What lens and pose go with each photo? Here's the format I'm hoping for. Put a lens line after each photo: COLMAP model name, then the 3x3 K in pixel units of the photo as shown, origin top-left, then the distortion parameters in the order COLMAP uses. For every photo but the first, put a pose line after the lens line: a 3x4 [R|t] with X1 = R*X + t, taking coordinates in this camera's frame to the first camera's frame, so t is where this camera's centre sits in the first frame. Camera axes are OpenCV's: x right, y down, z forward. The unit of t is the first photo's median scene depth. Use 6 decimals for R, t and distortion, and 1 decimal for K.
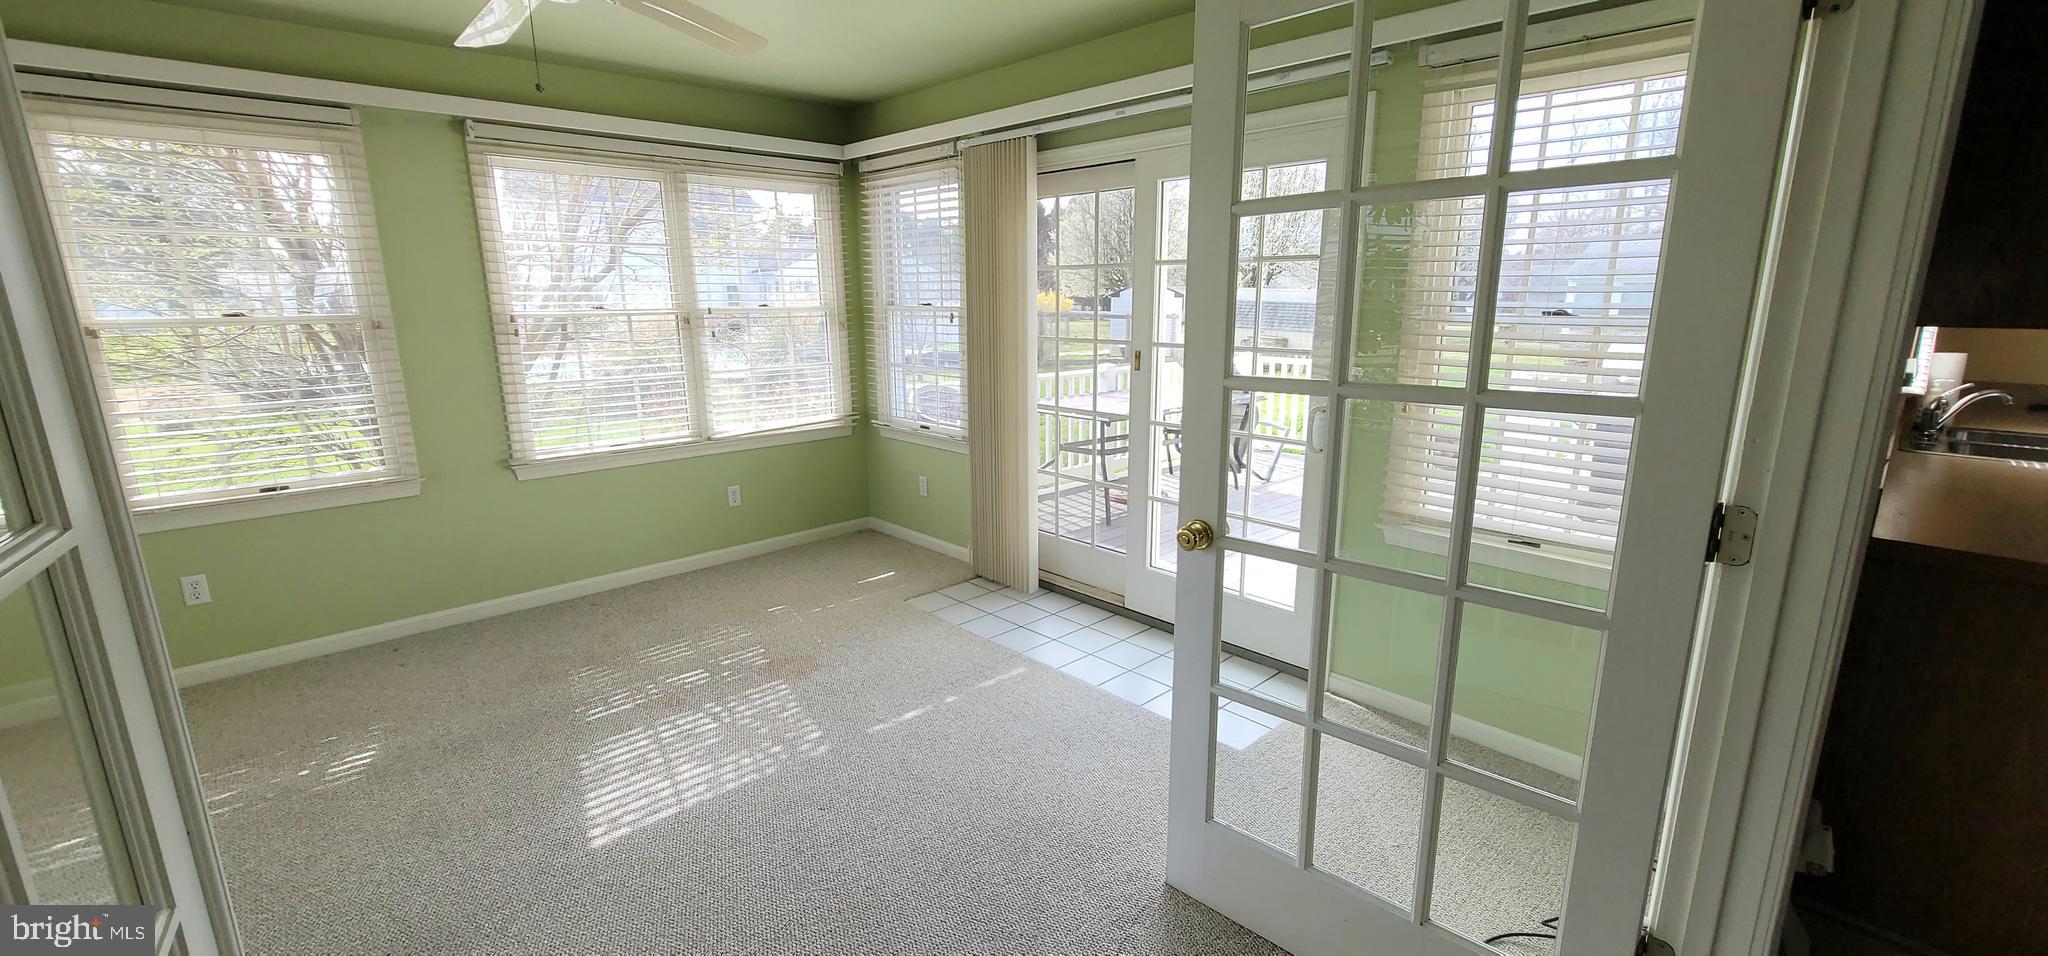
lens RADIAL K [[806.6, 0, 1024.0], [0, 806.6, 478.0], [0, 0, 1]] dist [-0.000643, 0.000061]
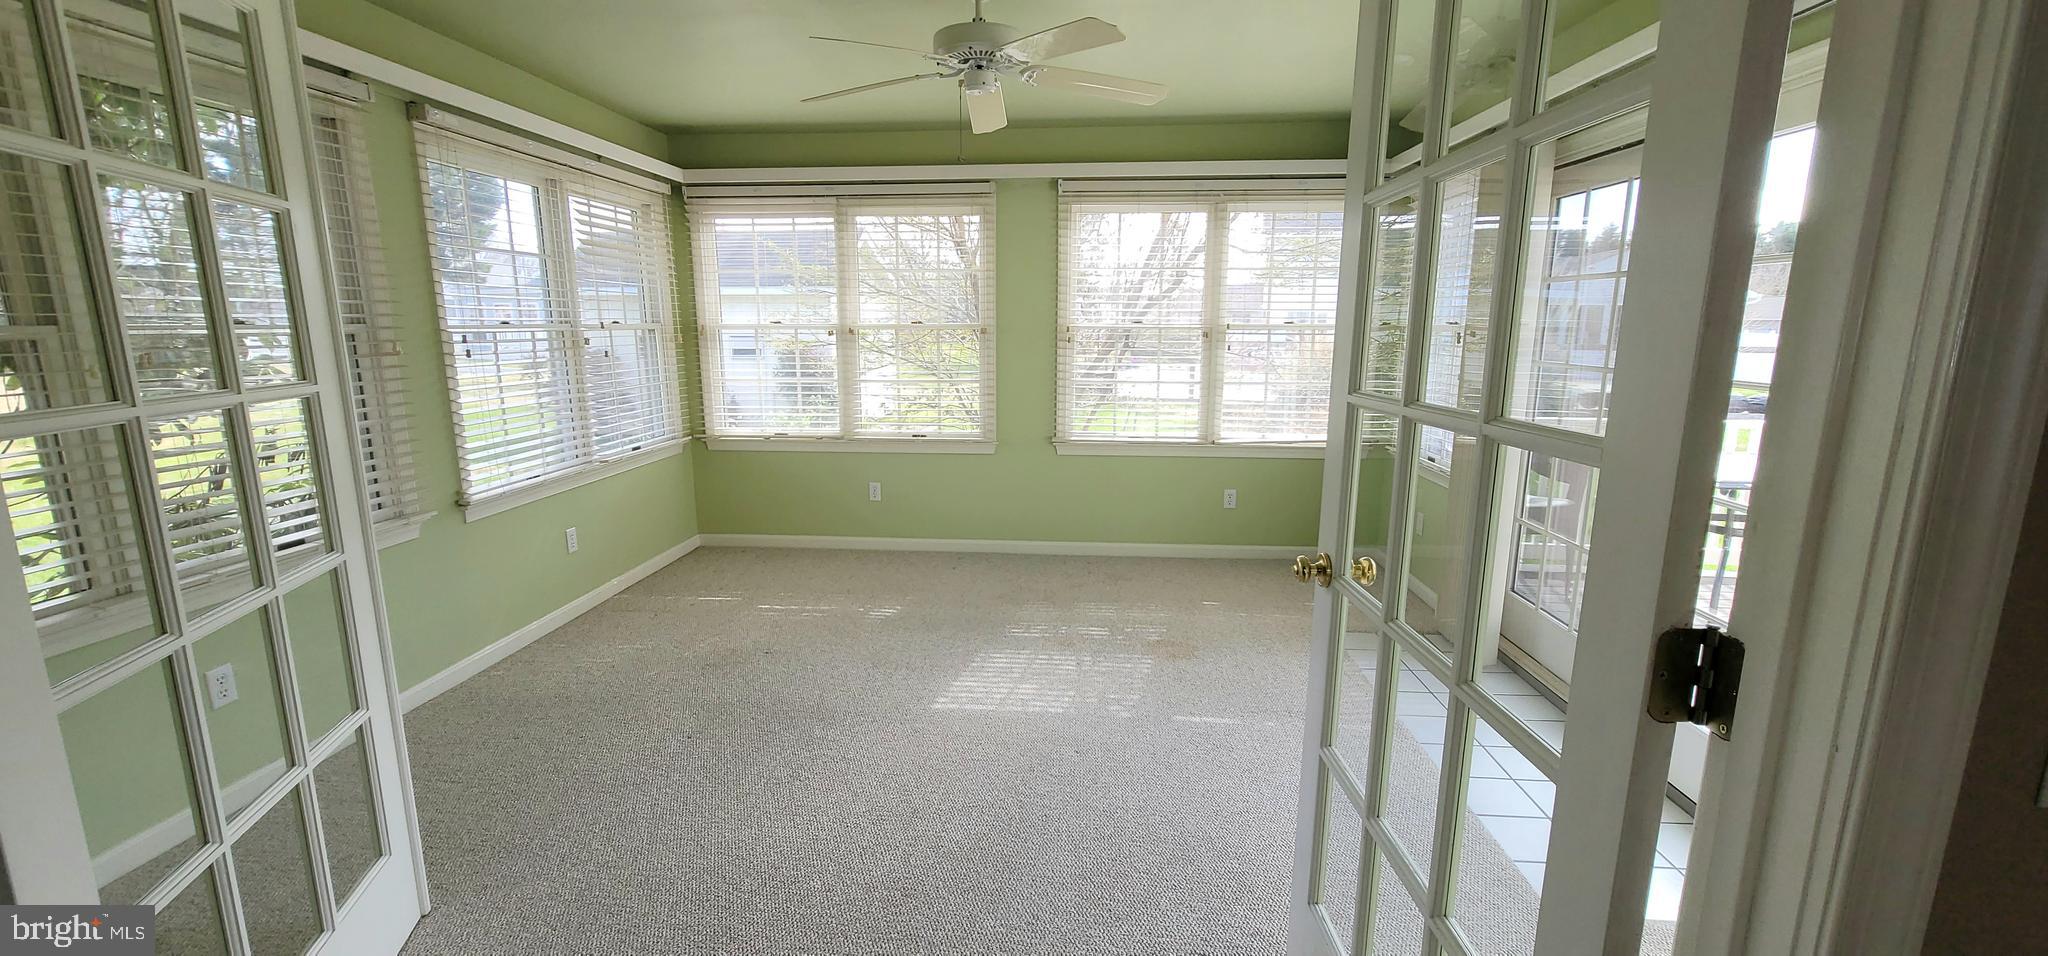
lens RADIAL K [[806.6, 0, 1024.0], [0, 806.6, 478.0], [0, 0, 1]] dist [-0.000643, 0.000061]
pose [[0.685876, 0.147909, -0.712529, 0.296237], [-0.169418, 0.984678, 0.041322, -0.004114], [0.707723, 0.092374, 0.700425, 0.073140]]
